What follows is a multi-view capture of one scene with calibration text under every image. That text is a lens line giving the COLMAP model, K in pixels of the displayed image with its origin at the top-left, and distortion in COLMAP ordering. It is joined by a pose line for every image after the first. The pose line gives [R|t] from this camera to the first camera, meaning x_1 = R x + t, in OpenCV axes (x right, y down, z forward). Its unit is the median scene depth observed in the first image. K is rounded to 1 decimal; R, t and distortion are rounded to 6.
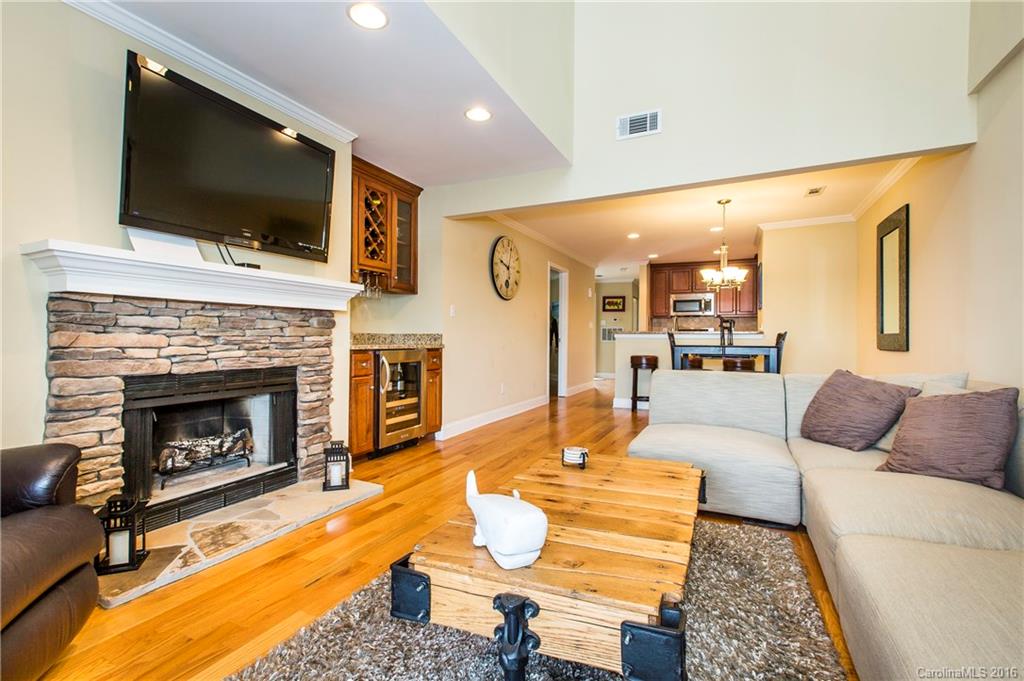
lens RADIAL K [[463.7, 0, 506.8], [0, 463.7, 334.6], [0, 0, 1]] dist [-0.000514, -0.000281]
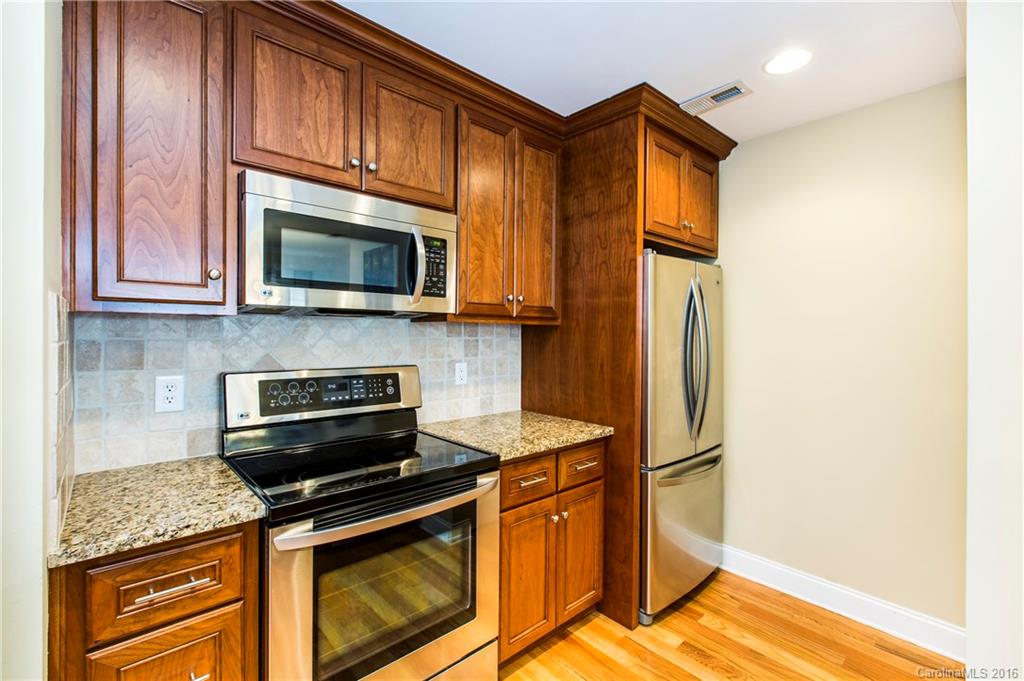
lens RADIAL K [[463.7, 0, 517.1], [0, 463.7, 339.9], [0, 0, 1]] dist [-0.000514, -0.000281]
pose [[0.376045, -0.012746, 0.926514, 0.734994], [-0.020101, 0.999558, 0.021910, -0.103279], [-0.926383, -0.026863, 0.375623, 2.560049]]
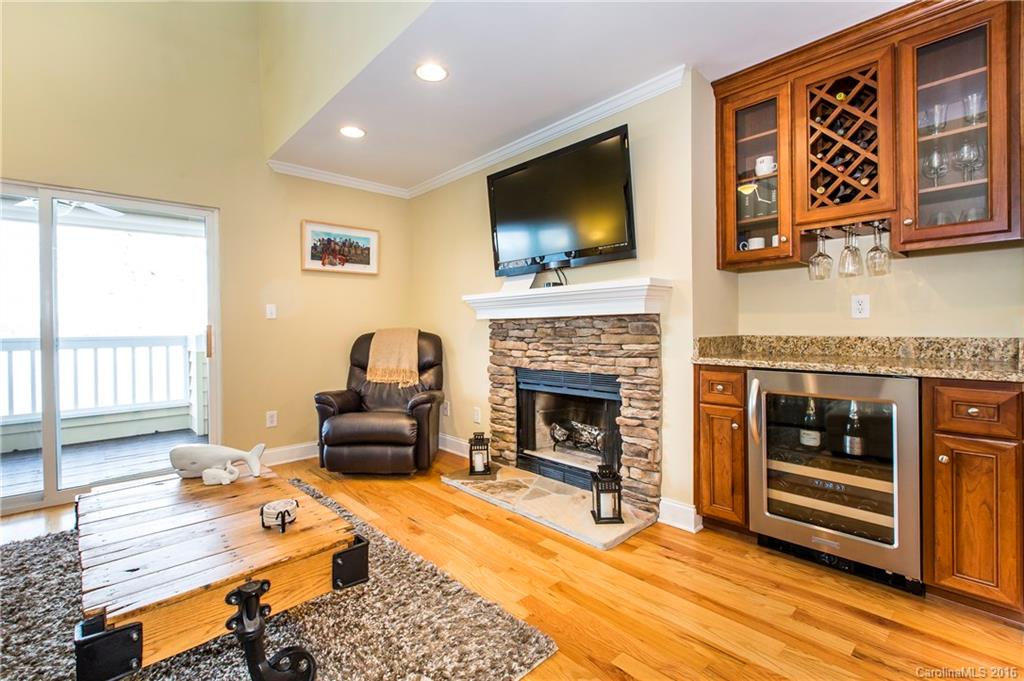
lens RADIAL K [[463.7, 0, 513.6], [0, 463.7, 328.0], [0, 0, 1]] dist [-0.000514, -0.000281]
pose [[-0.369174, 0.001805, -0.929359, 0.520177], [0.020092, 0.999780, -0.006039, -0.028757], [0.929143, -0.020902, -0.369129, 1.198908]]
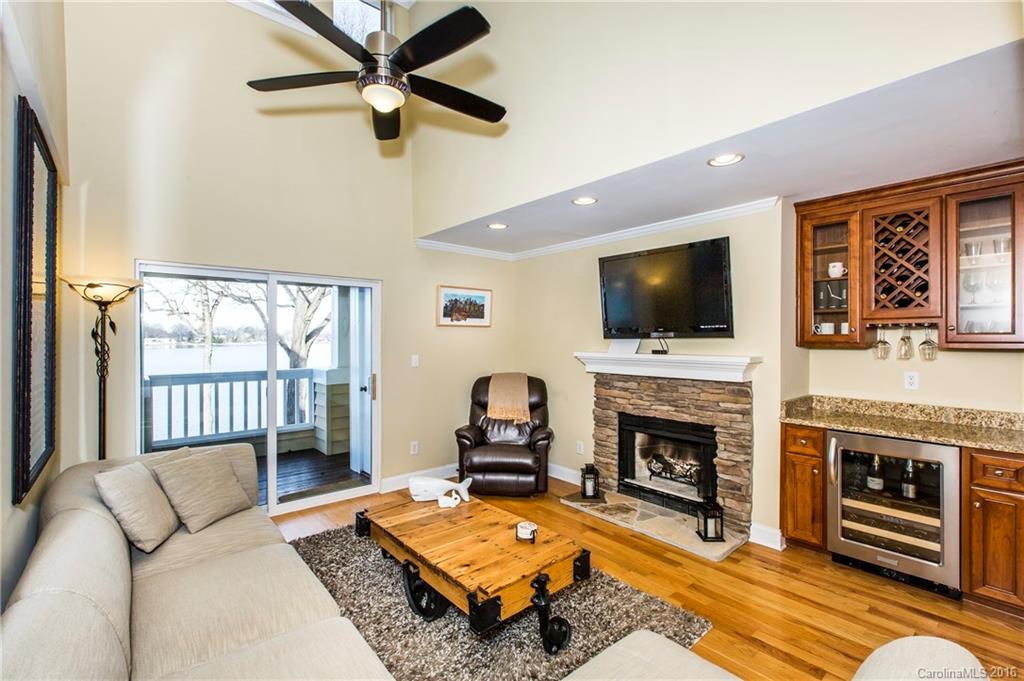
lens RADIAL K [[463.7, 0, 514.7], [0, 463.7, 334.9], [0, 0, 1]] dist [-0.000514, -0.000281]
pose [[-0.398368, -0.007704, -0.917193, 0.900884], [0.006524, 0.999916, -0.011232, -0.166019], [0.917203, -0.010458, -0.398284, 1.045469]]
